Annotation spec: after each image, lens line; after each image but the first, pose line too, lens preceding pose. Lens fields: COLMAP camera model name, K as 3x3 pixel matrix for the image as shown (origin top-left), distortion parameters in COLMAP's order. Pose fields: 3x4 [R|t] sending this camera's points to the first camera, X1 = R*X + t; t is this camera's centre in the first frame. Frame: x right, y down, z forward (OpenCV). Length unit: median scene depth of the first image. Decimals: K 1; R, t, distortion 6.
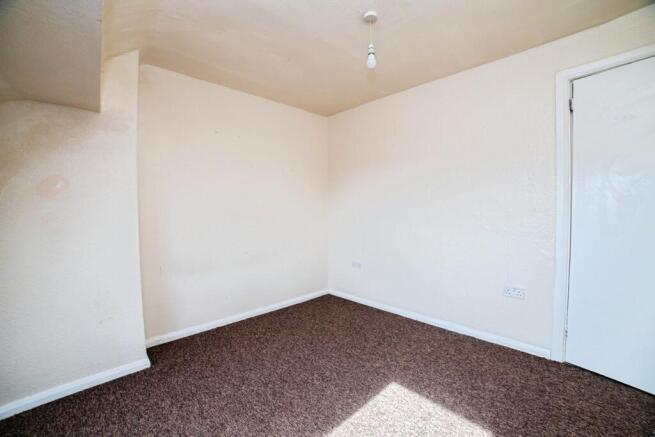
lens RADIAL K [[270.2, 0, 330.4], [0, 270.2, 215.2], [0, 0, 1]] dist [-0.044159, 0.004422]
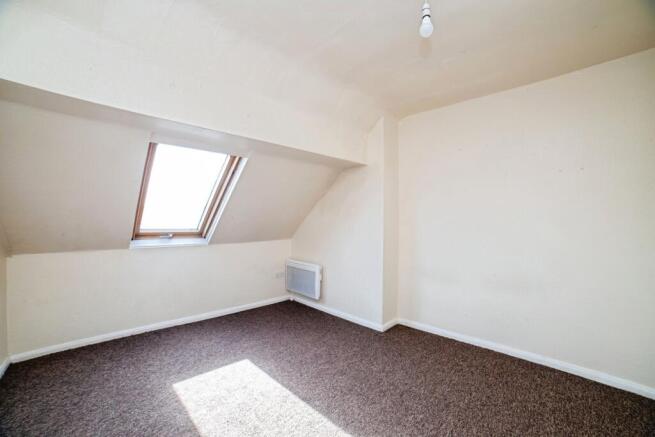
lens RADIAL K [[270.2, 0, 326.7], [0, 270.2, 216.3], [0, 0, 1]] dist [-0.044159, 0.004422]
pose [[0.025117, -0.008067, -0.999652, 0.714387], [-0.029947, 0.999513, -0.008818, -0.035394], [0.999236, 0.030159, 0.024864, 0.568453]]
